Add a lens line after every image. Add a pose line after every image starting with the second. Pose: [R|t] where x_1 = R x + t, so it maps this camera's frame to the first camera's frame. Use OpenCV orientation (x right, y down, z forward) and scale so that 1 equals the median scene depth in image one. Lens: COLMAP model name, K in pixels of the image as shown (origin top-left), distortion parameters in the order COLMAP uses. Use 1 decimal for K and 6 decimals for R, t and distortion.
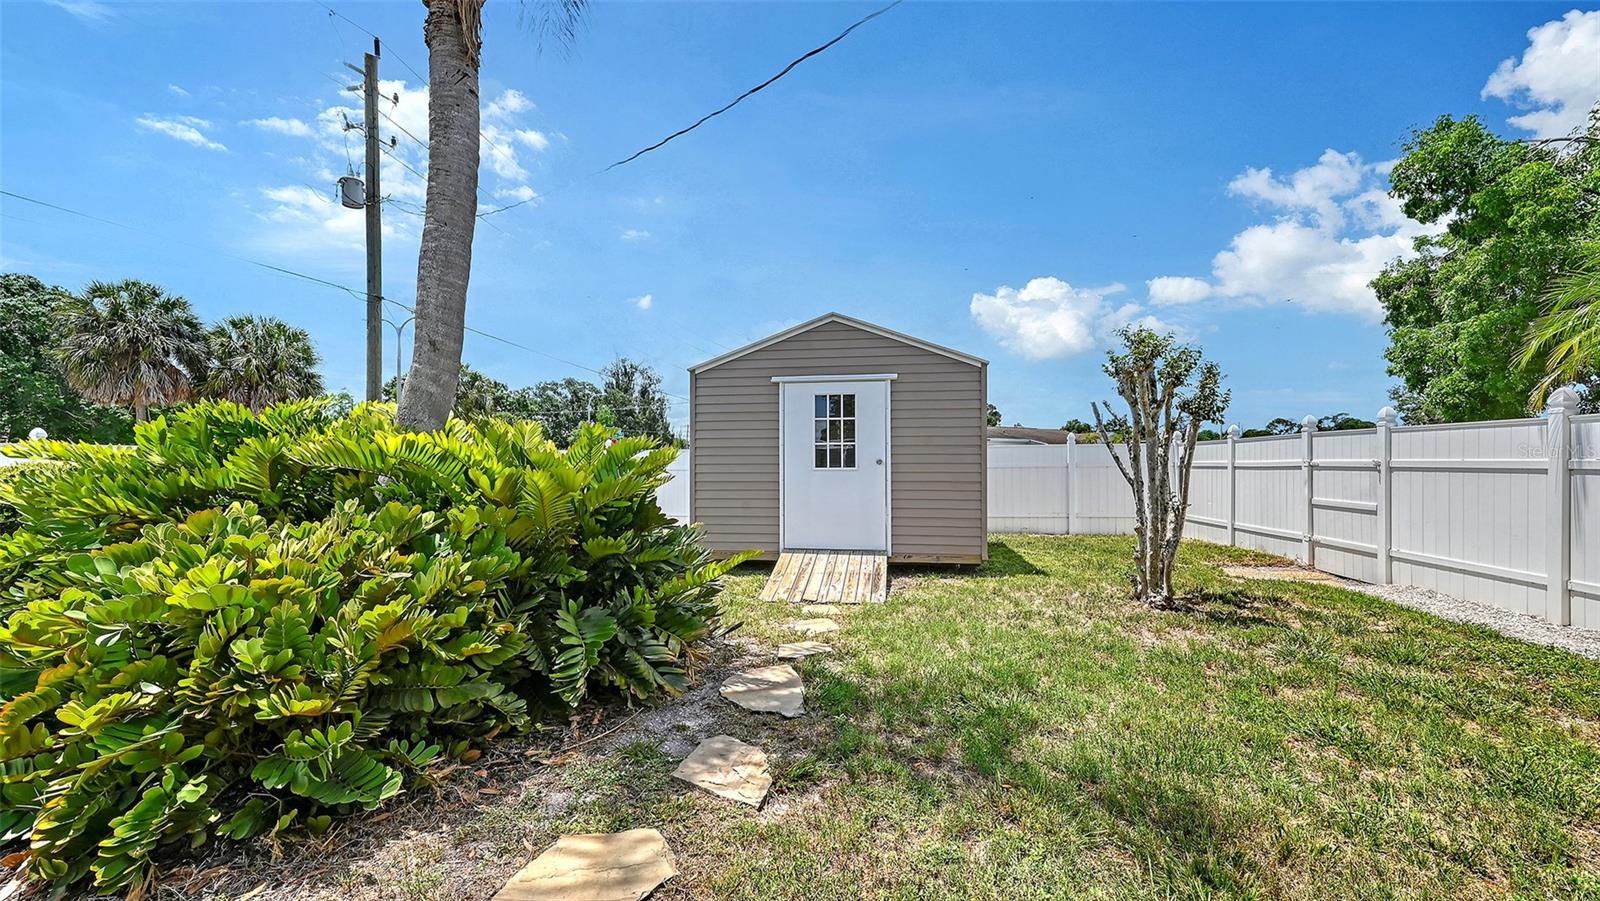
lens RADIAL K [[651.4, 0, 800.0], [0, 651.4, 450.5], [0, 0, 1]] dist [-0.002682, -0.000012]
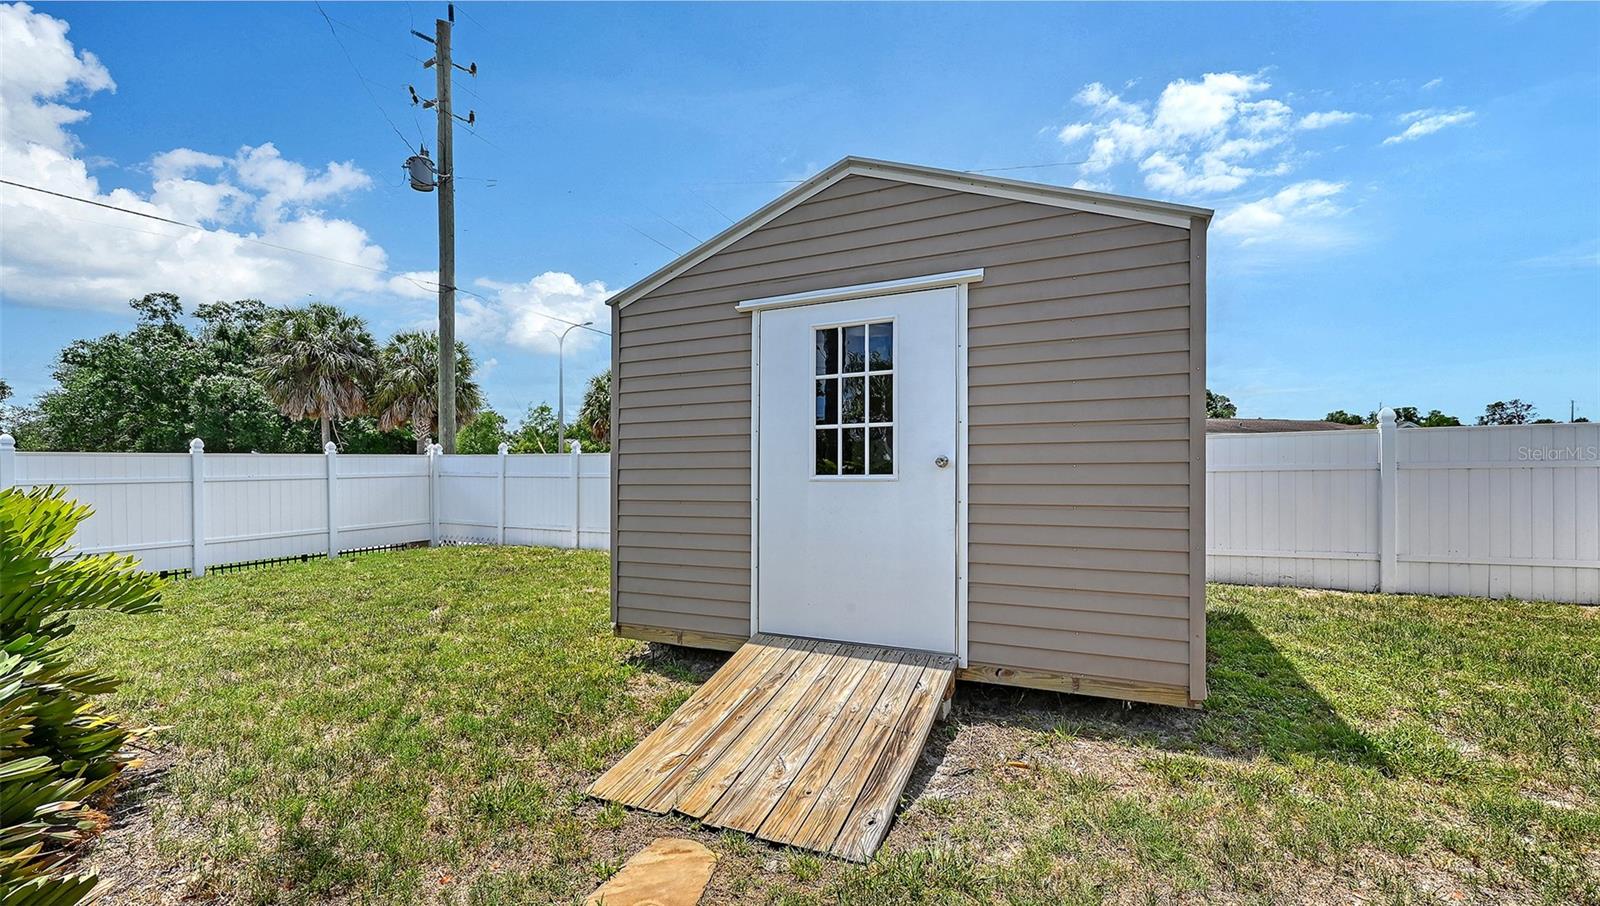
lens RADIAL K [[630.5, 0, 811.7], [0, 630.5, 479.8], [0, 0, 1]] dist [-0.000367, -0.000113]
pose [[0.960866, -0.001920, -0.277008, 0.153540], [0.012841, 0.999210, 0.037615, 0.011683], [0.276717, -0.039700, 0.960131, 0.527905]]
